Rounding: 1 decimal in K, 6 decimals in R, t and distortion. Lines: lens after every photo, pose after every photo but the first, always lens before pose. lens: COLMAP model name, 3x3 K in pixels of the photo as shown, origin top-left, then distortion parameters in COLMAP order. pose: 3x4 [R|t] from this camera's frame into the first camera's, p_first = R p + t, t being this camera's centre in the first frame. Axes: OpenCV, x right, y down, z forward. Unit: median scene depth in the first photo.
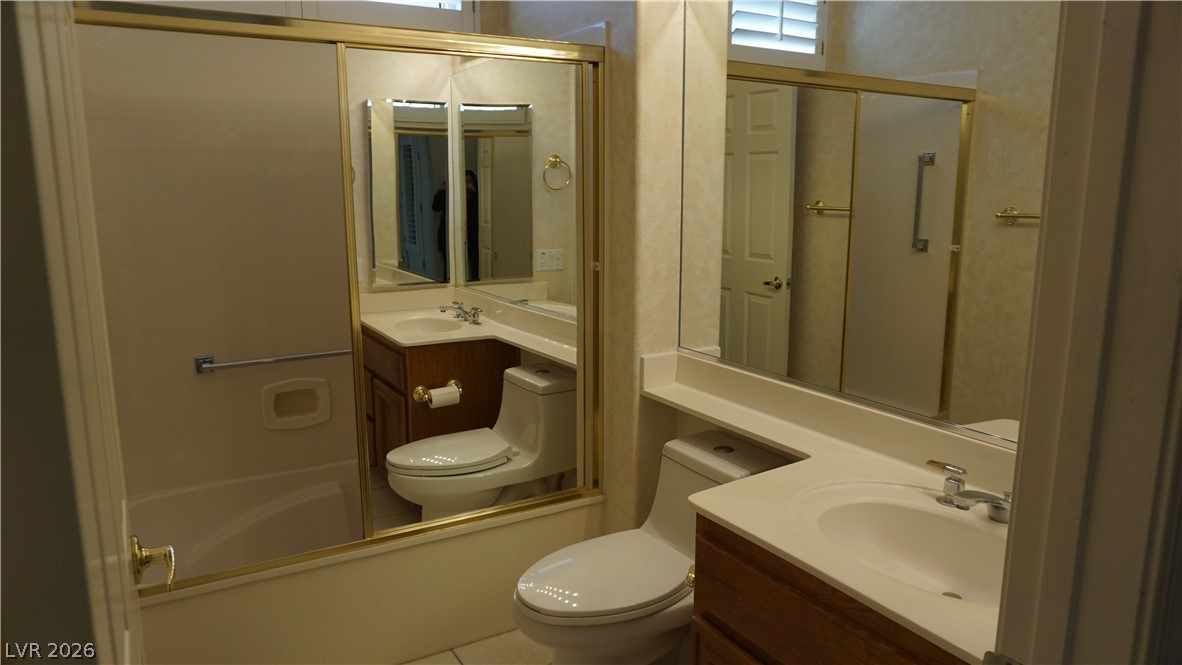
lens RADIAL K [[803.0, 0, 585.5], [0, 803.0, 335.7], [0, 0, 1]] dist [-0.060981, 0.028597]
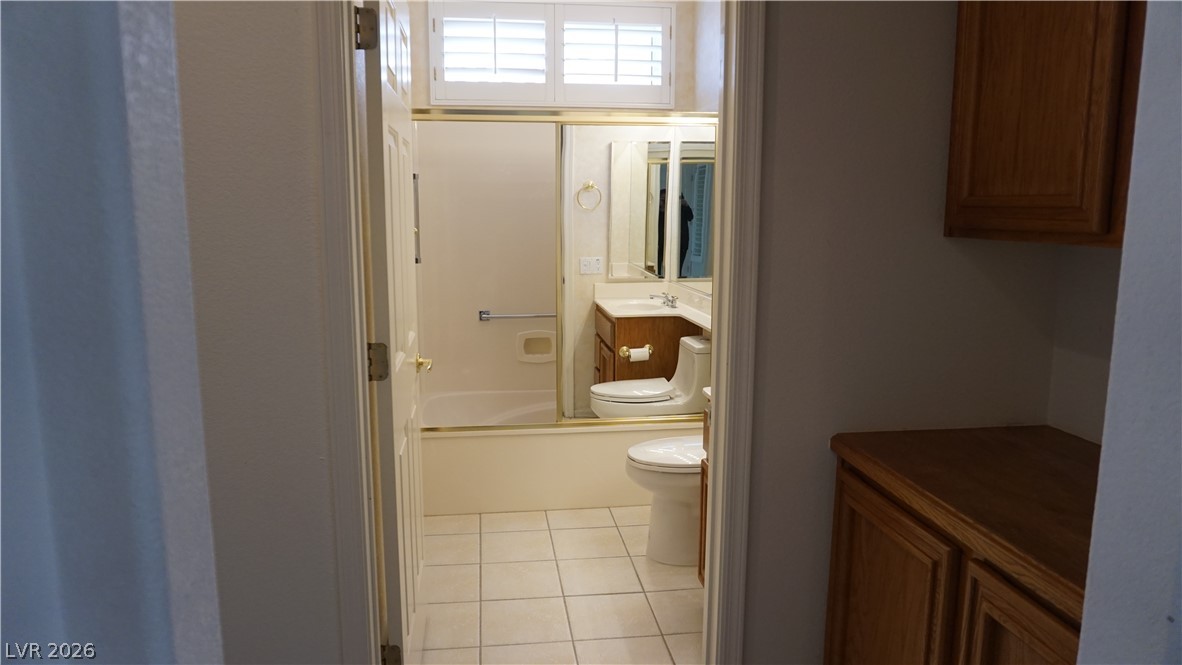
lens RADIAL K [[803.0, 0, 585.5], [0, 803.0, 335.7], [0, 0, 1]] dist [-0.060981, 0.028597]
pose [[0.923612, 0.071790, -0.376546, 0.266516], [-0.082435, 0.996522, -0.012209, 0.068002], [0.374360, 0.042317, 0.926318, -0.347363]]
